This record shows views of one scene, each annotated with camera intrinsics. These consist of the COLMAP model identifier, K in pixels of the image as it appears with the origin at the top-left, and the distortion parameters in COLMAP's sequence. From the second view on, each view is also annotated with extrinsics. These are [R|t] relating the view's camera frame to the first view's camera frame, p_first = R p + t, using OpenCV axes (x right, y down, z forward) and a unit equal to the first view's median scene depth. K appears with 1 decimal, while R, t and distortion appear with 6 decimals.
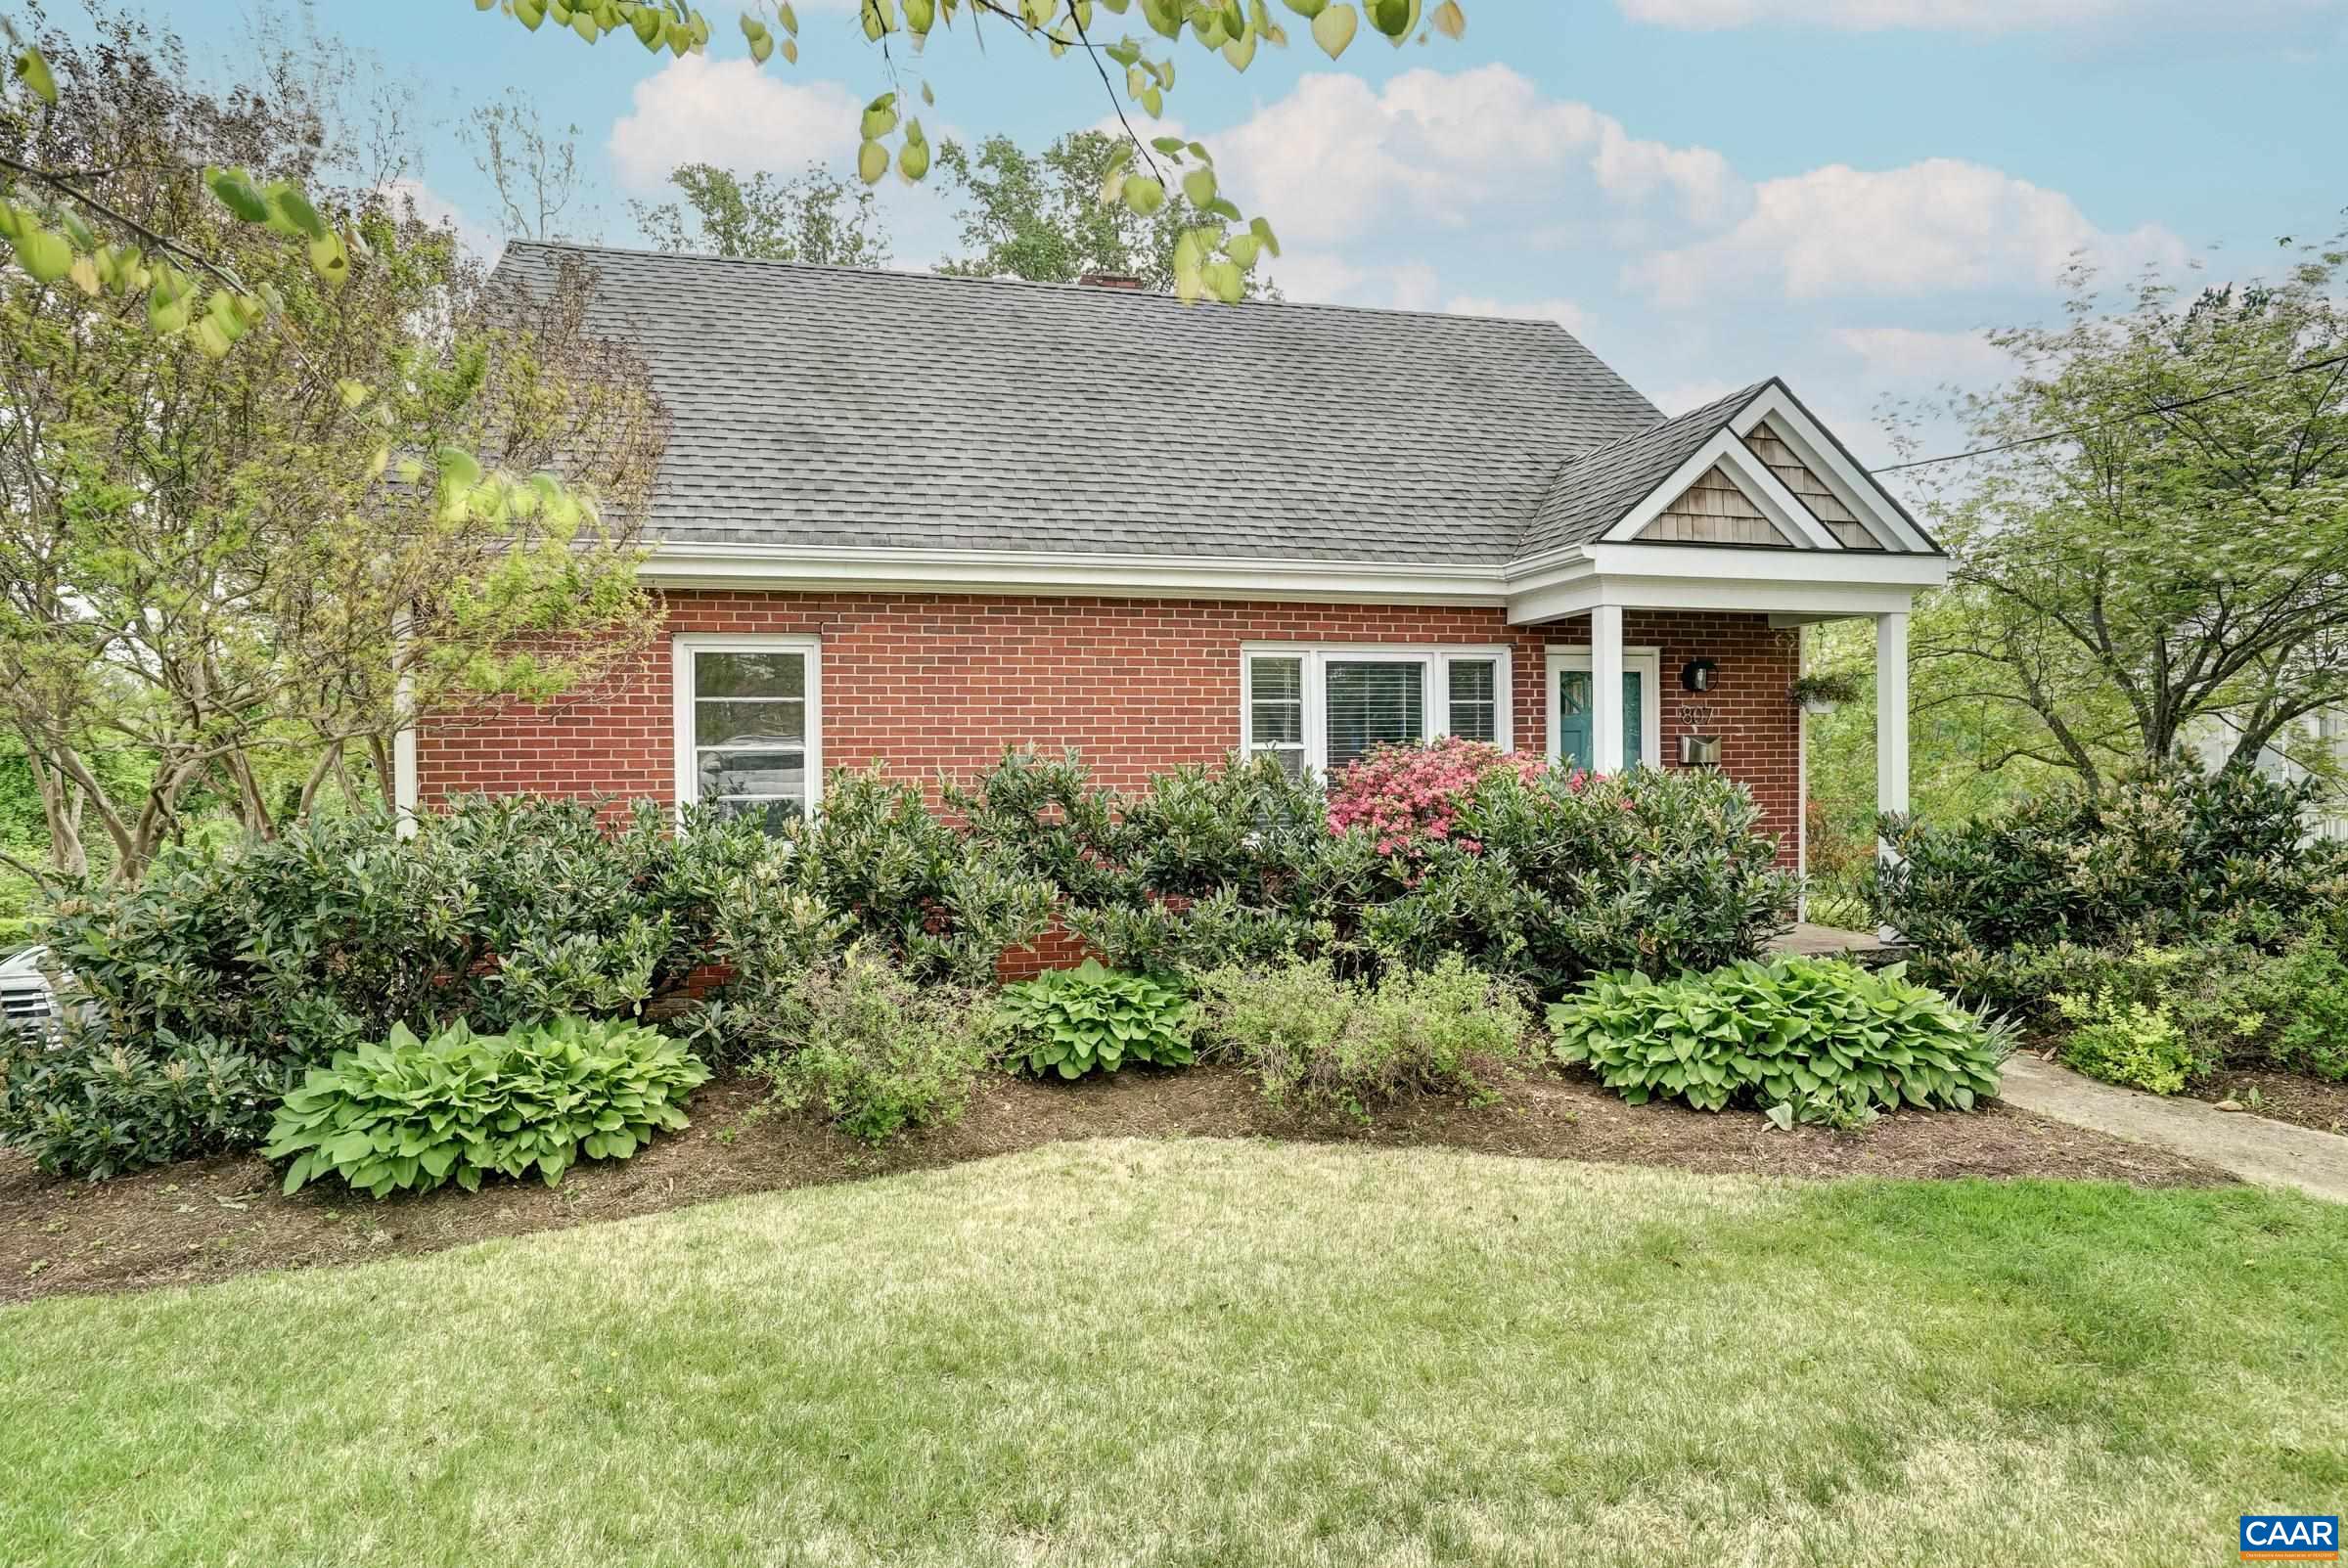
lens RADIAL K [[1296.5, 0, 1164.1], [0, 1296.5, 774.3], [0, 0, 1]] dist [-0.042337, 0.025234]
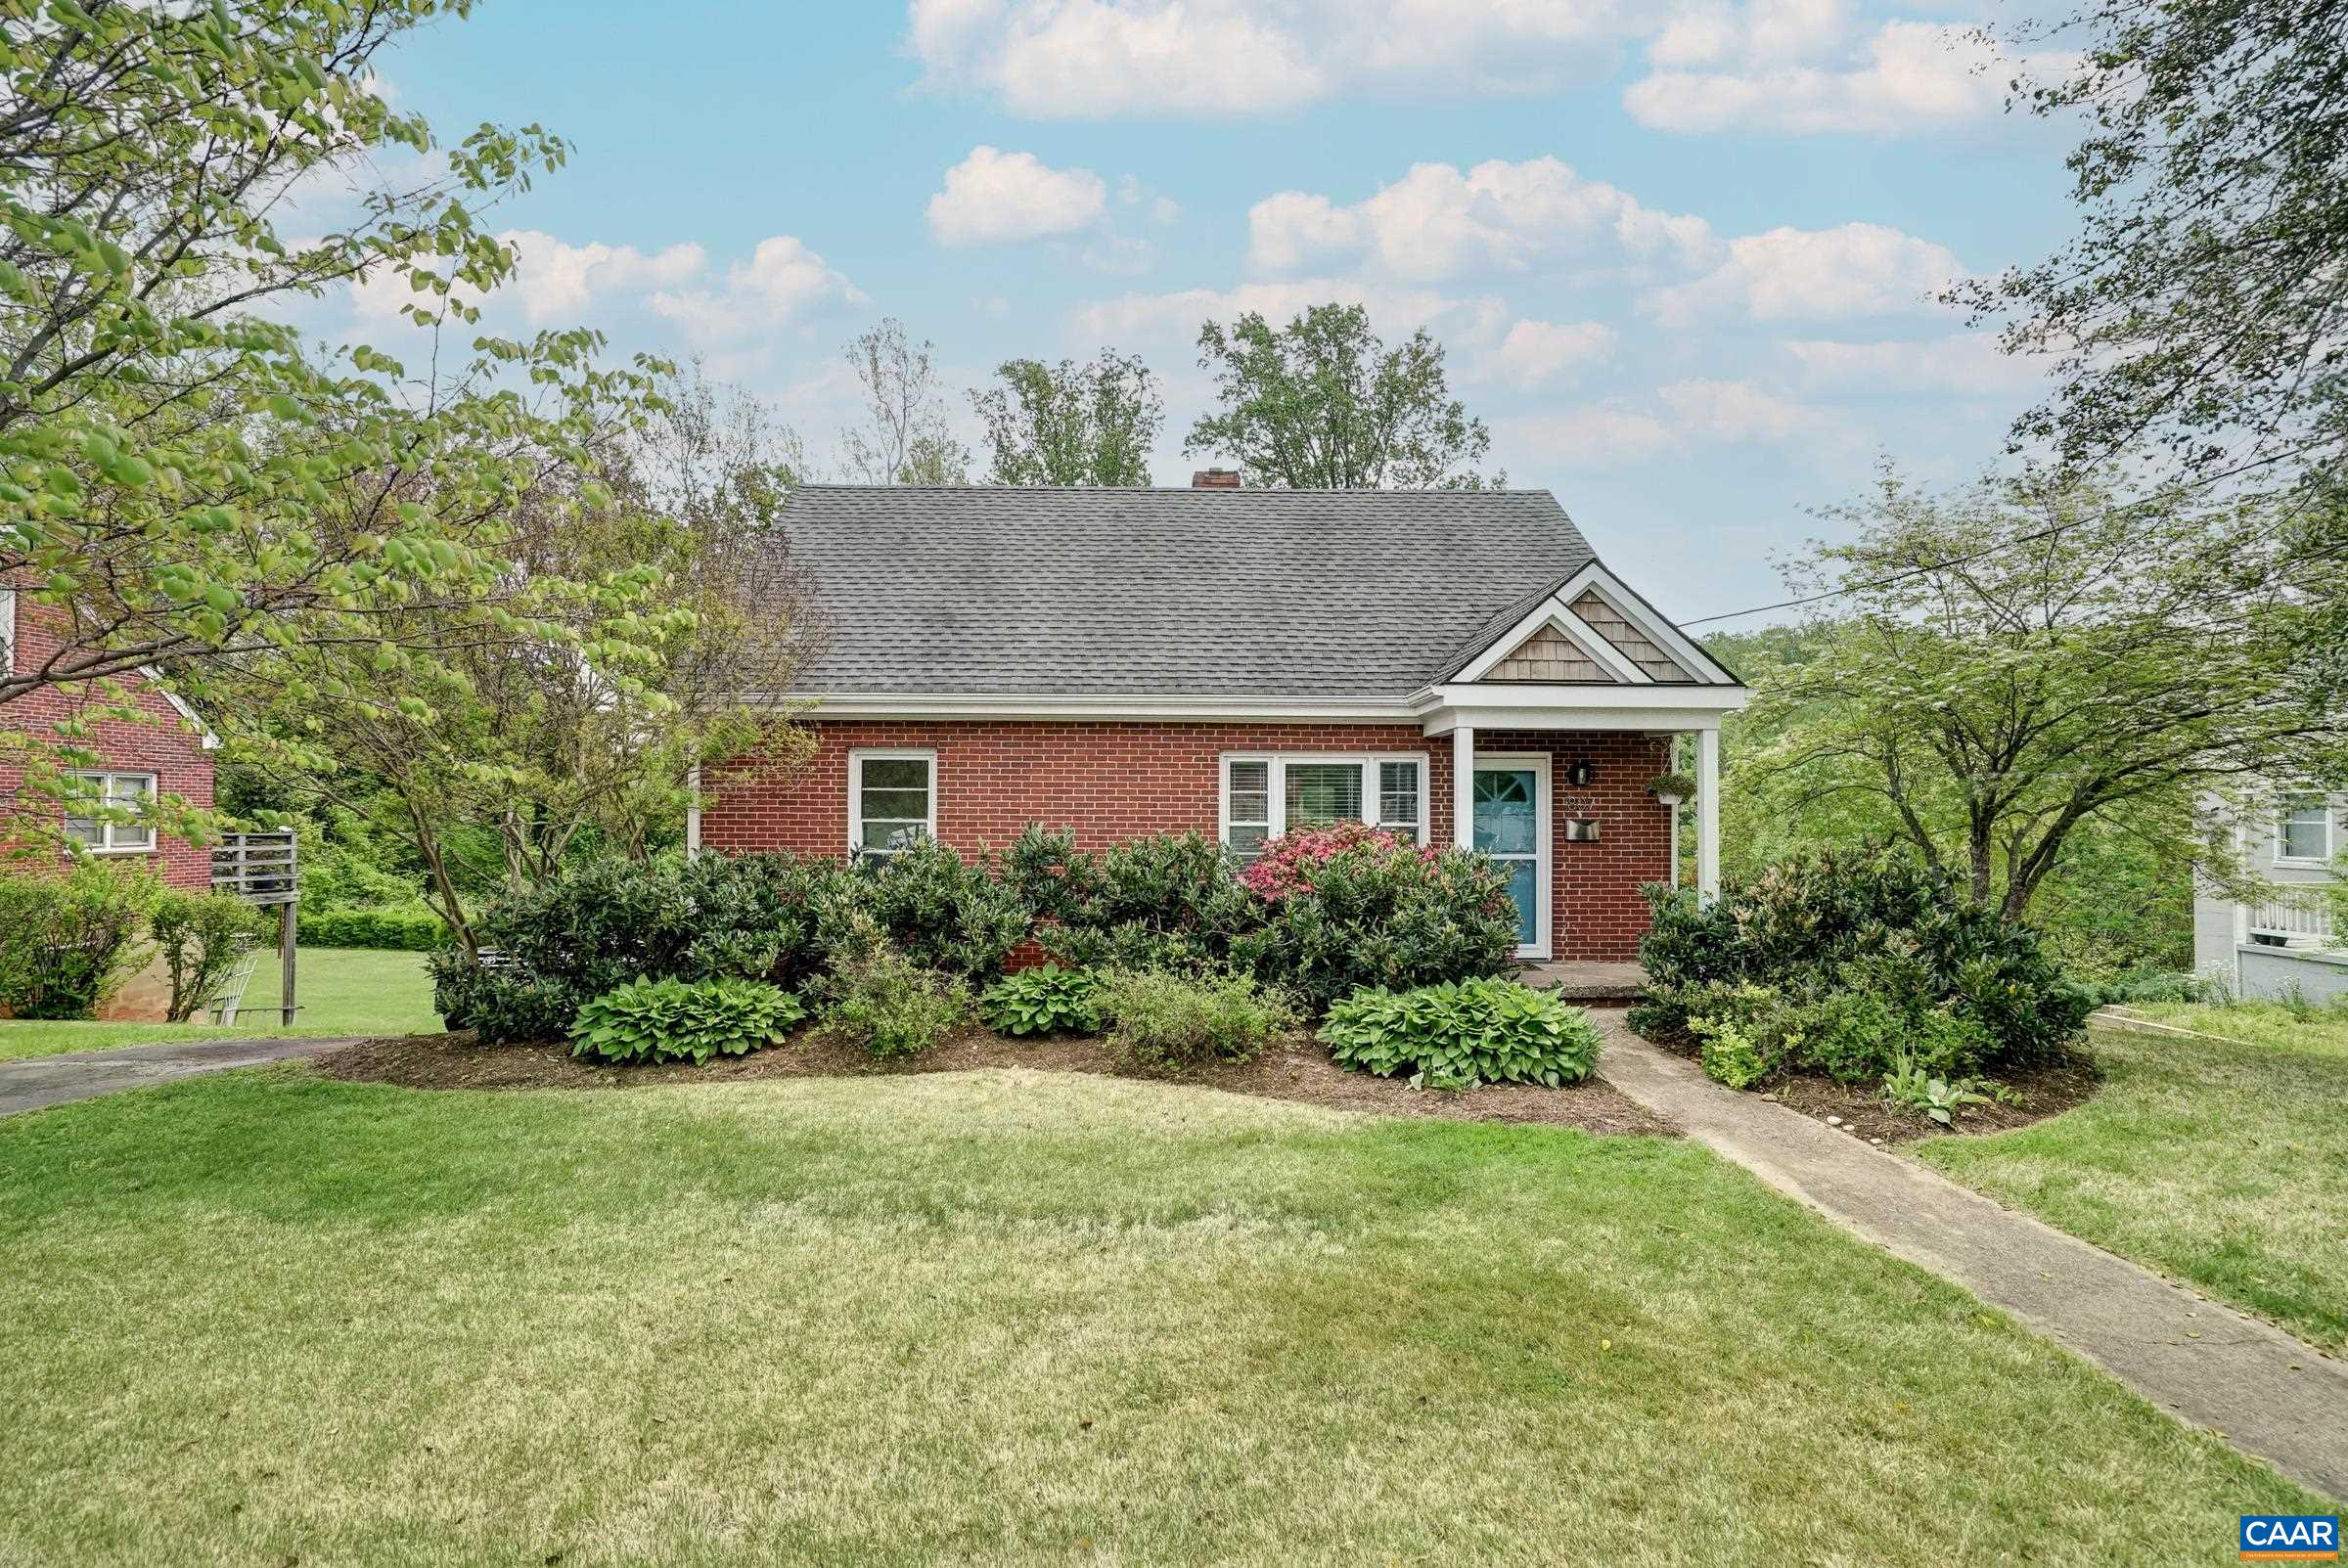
lens RADIAL K [[1109.7, 0, 1174.0], [0, 1109.7, 784.0], [0, 0, 1]] dist [-0.059715, 0.000716]
pose [[0.972553, 0.008138, -0.232539, 0.422219], [-0.016823, 0.999232, -0.035391, -0.029844], [0.232072, 0.038331, 0.971943, -0.297978]]
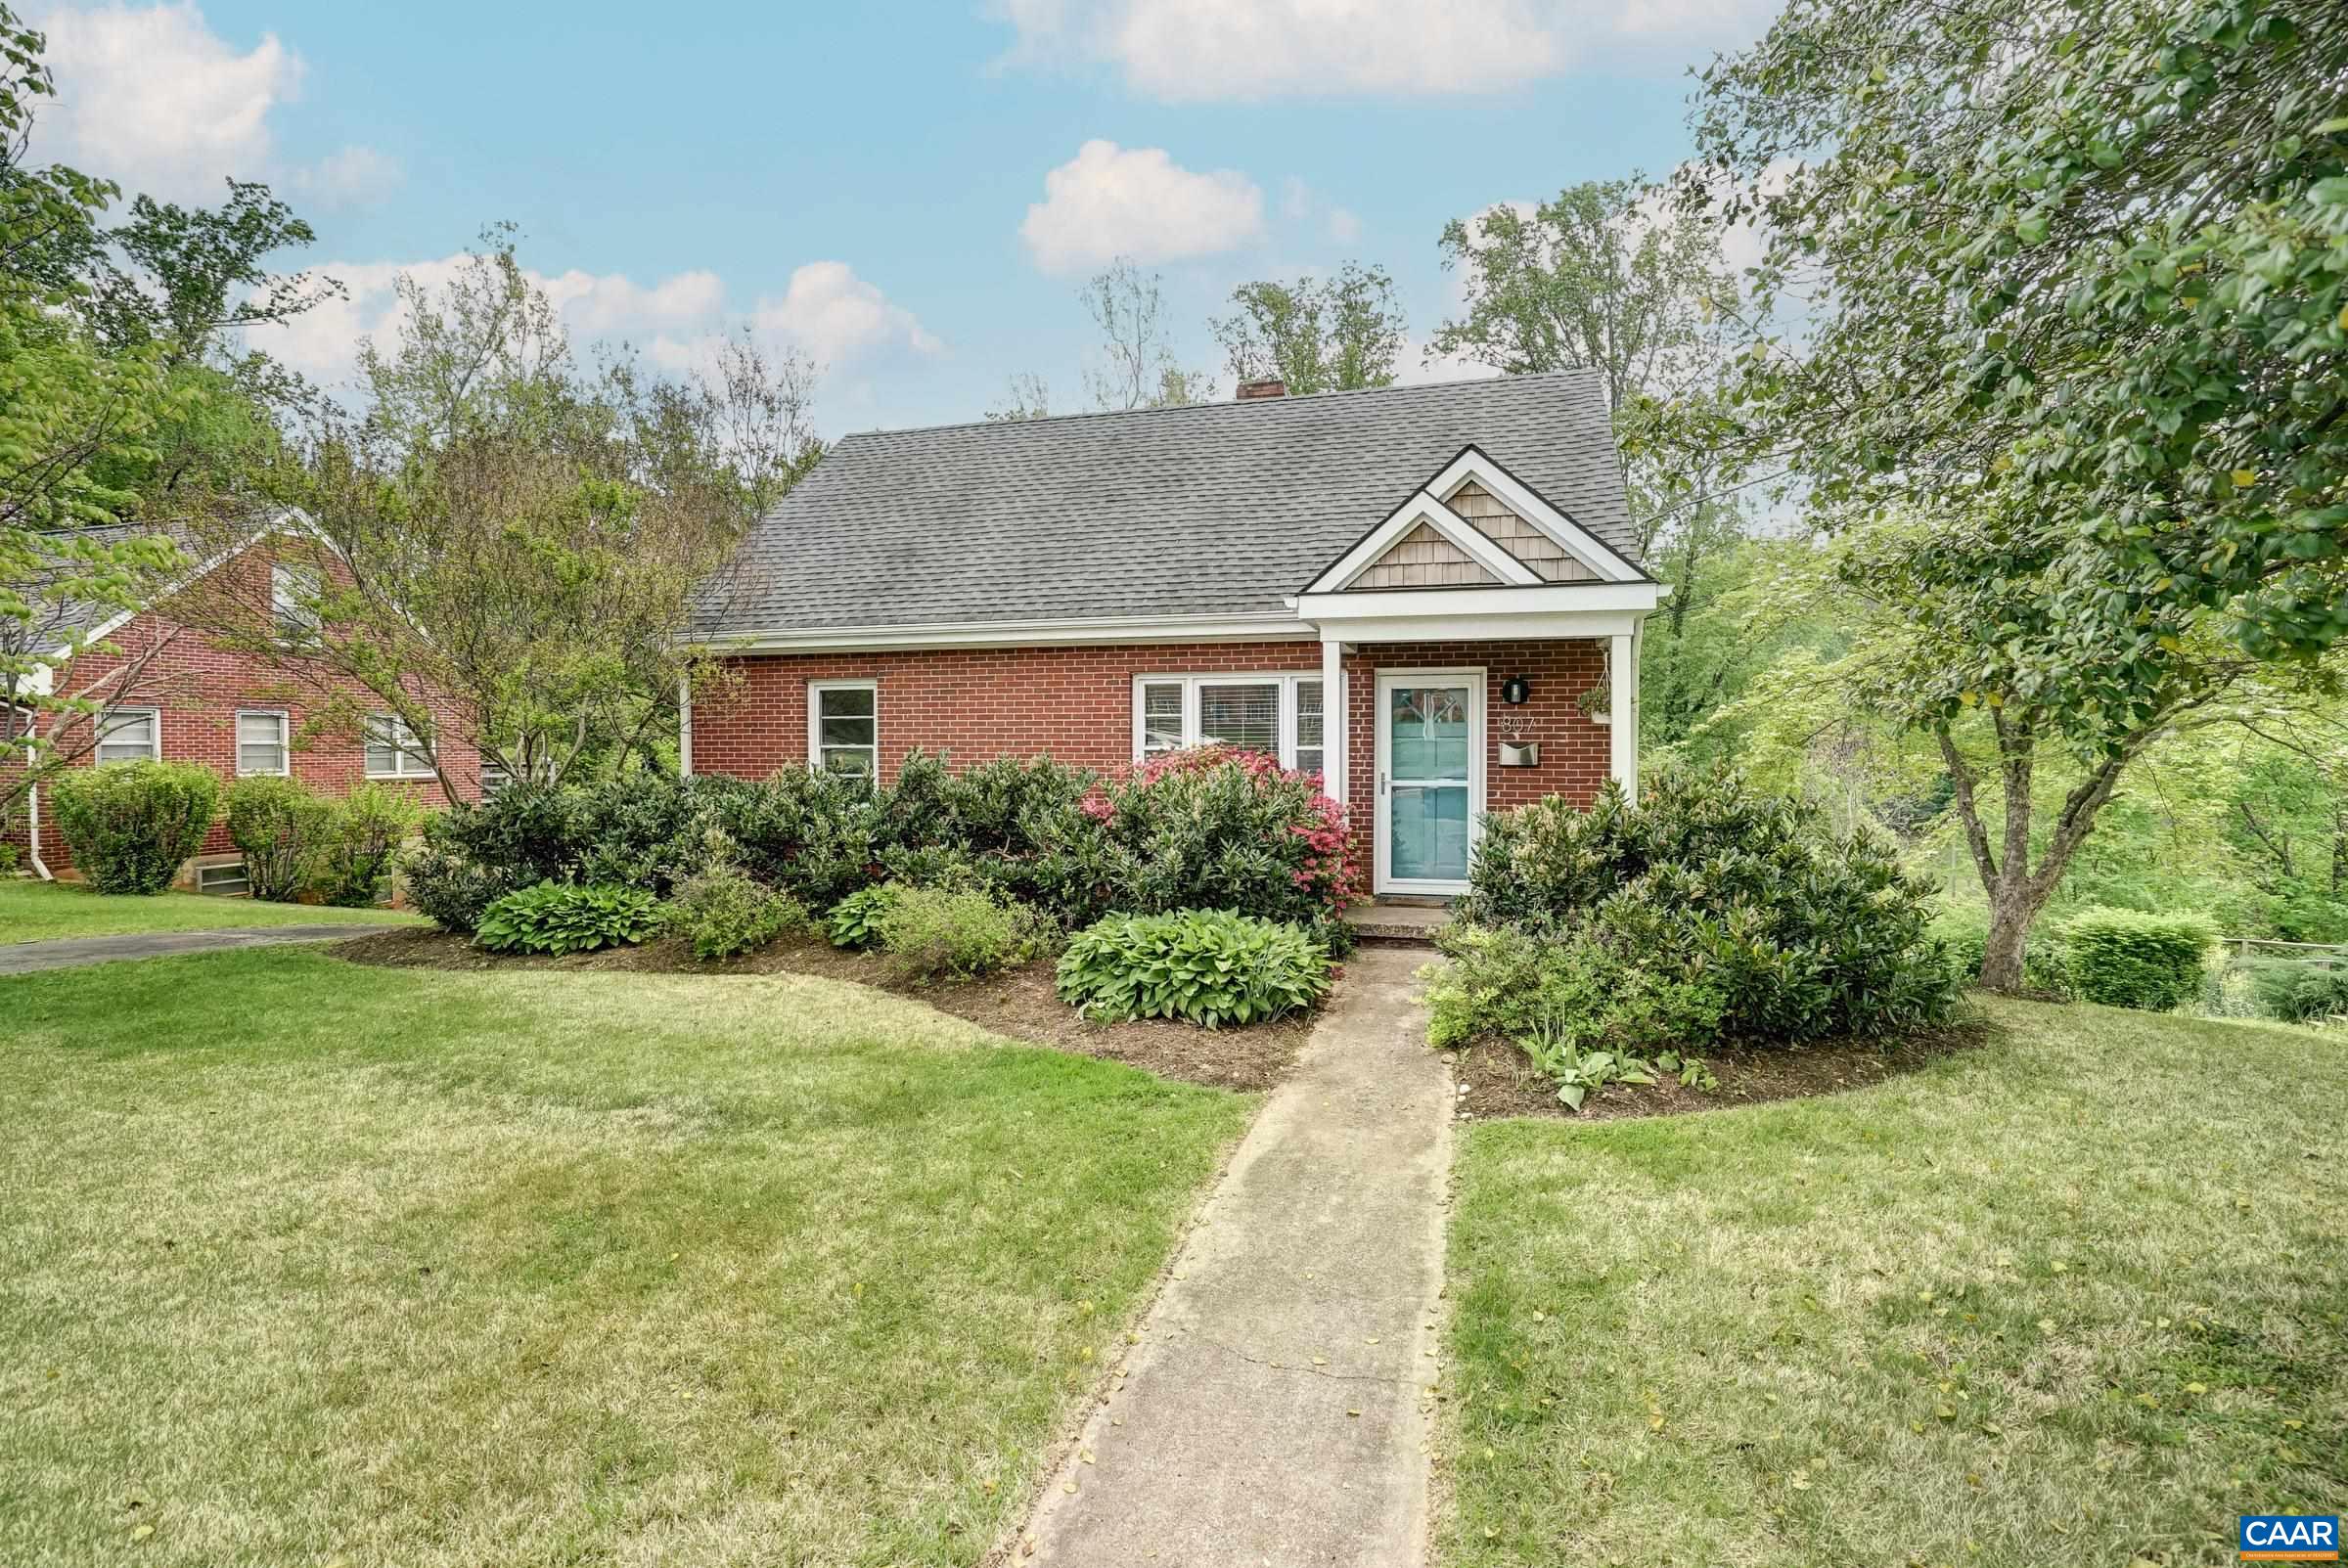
lens RADIAL K [[1109.7, 0, 1174.0], [0, 1109.7, 784.0], [0, 0, 1]] dist [-0.059715, 0.000716]
pose [[0.864007, 0.027617, -0.502722, 1.013749], [-0.013583, 0.999410, 0.031557, -0.029876], [0.503297, -0.020437, 0.863872, -0.035896]]
